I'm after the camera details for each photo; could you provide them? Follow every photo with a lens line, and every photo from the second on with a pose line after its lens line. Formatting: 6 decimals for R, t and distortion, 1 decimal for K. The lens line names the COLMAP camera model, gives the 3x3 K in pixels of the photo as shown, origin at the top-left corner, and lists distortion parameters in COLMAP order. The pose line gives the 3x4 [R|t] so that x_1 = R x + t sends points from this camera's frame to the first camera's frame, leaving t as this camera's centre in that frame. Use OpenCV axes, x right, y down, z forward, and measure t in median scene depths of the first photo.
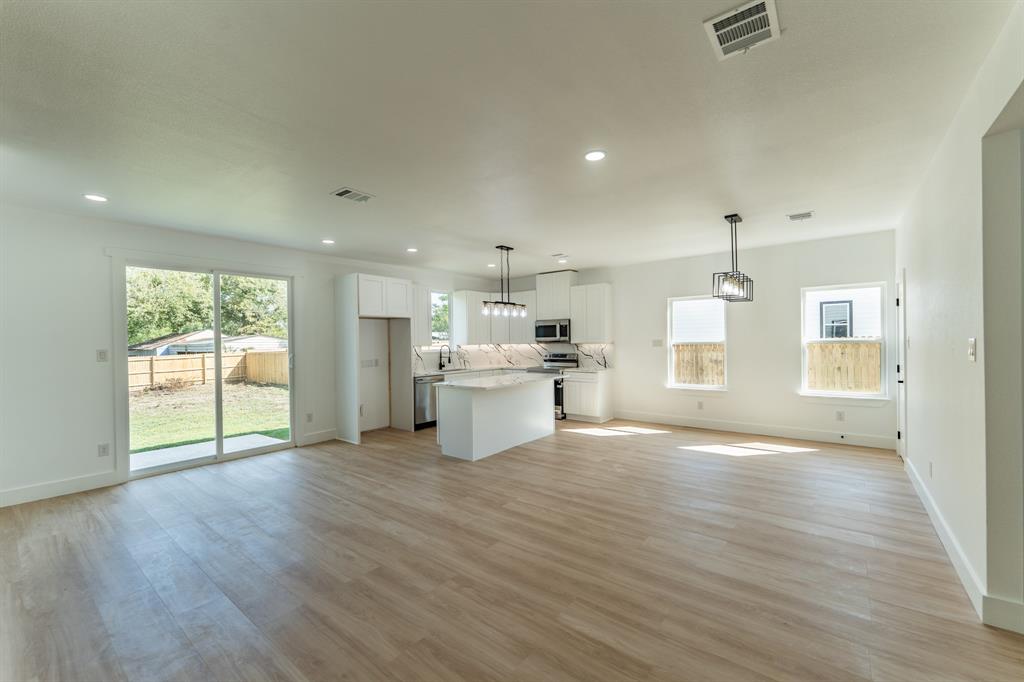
lens RADIAL K [[412.0, 0, 511.0], [0, 412.0, 343.4], [0, 0, 1]] dist [0.000459, 0.000405]
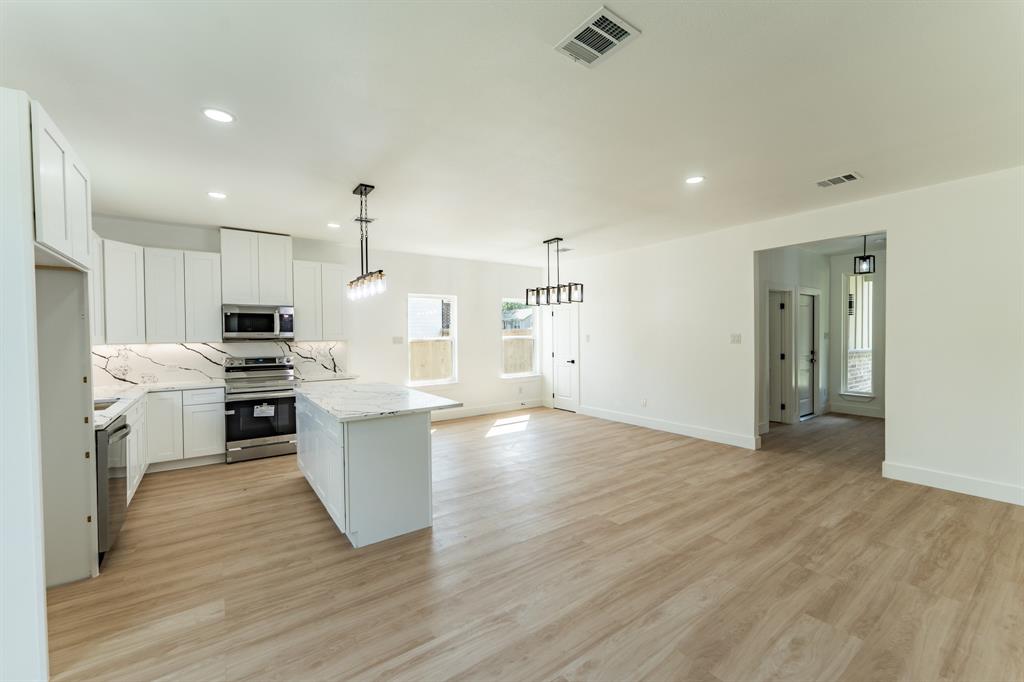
lens RADIAL K [[412.0, 0, 511.0], [0, 412.0, 343.4], [0, 0, 1]] dist [0.000459, 0.000405]
pose [[0.275149, -0.007711, 0.961371, -0.556836], [0.012824, 0.999908, 0.004349, 0.006248], [-0.961316, 0.011132, 0.275222, 0.597285]]
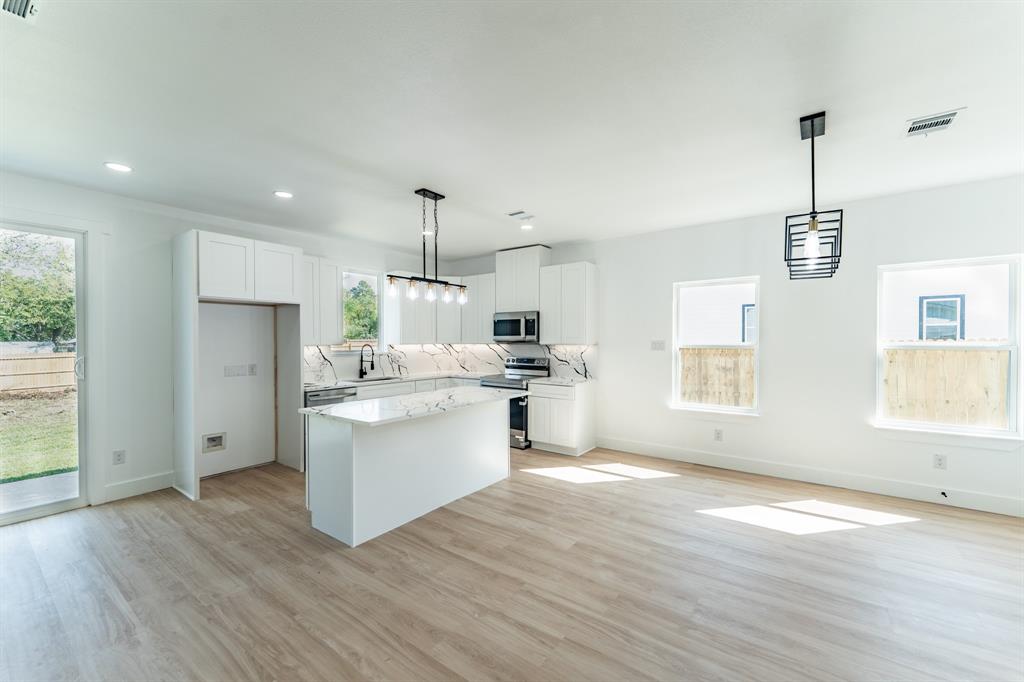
lens RADIAL K [[412.0, 0, 511.0], [0, 412.0, 343.4], [0, 0, 1]] dist [0.000459, 0.000405]
pose [[0.999293, 0.012251, 0.035539, 0.088945], [-0.012316, 0.999923, 0.001595, -0.003061], [-0.035516, -0.002032, 0.999367, 0.349942]]
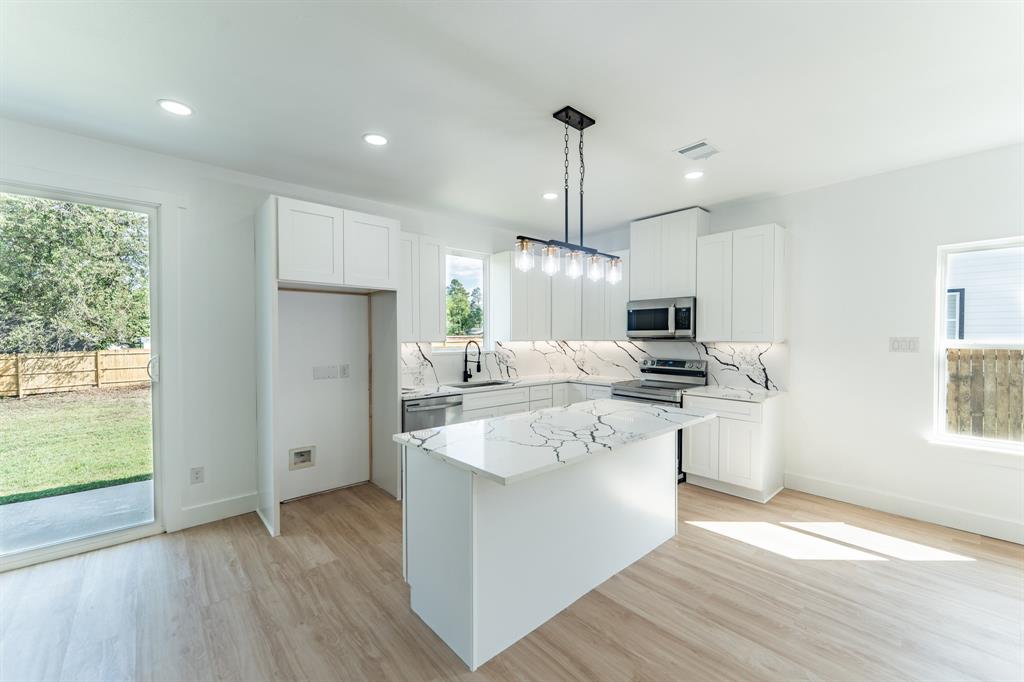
lens RADIAL K [[412.0, 0, 511.0], [0, 412.0, 343.4], [0, 0, 1]] dist [0.000459, 0.000405]
pose [[0.984912, 0.016655, -0.172254, -0.002370], [-0.014643, 0.999809, 0.012942, -0.001974], [0.172436, -0.010225, 0.984968, 0.554154]]
